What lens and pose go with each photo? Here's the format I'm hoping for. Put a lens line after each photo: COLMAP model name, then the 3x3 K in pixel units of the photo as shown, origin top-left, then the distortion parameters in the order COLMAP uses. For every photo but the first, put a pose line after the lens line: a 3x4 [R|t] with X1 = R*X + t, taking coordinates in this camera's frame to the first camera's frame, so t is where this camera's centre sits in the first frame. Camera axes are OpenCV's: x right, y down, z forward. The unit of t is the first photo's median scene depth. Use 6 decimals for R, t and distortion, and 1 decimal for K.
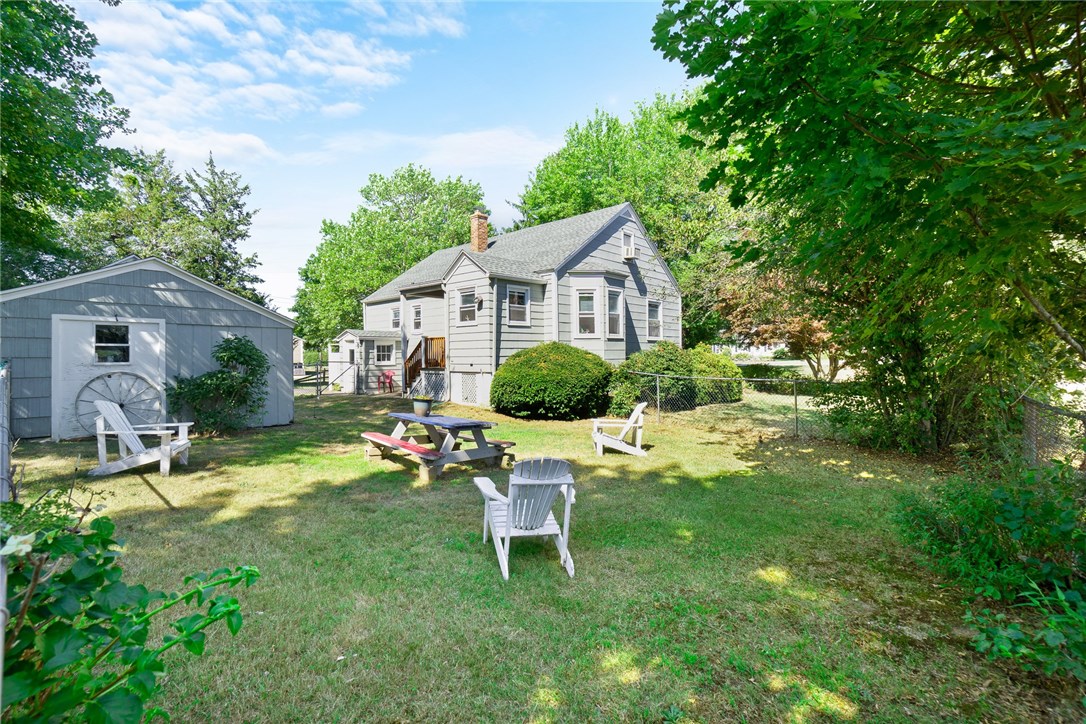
lens RADIAL K [[501.1, 0, 544.5], [0, 501.1, 363.0], [0, 0, 1]] dist [-0.053160, 0.014691]
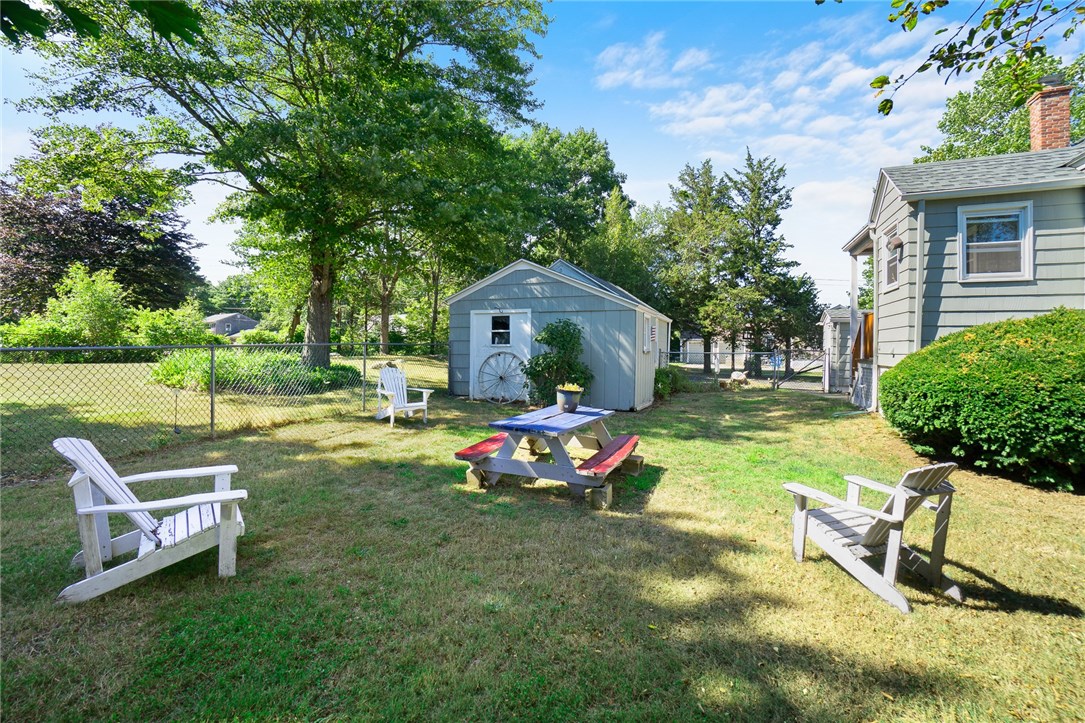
lens RADIAL K [[500.7, 0, 544.0], [0, 500.7, 360.9], [0, 0, 1]] dist [-0.053160, 0.014691]
pose [[0.350403, 0.031943, -0.936054, 0.295041], [-0.021531, 0.999429, 0.026046, 0.004220], [0.936351, 0.011028, 0.350891, 0.463681]]
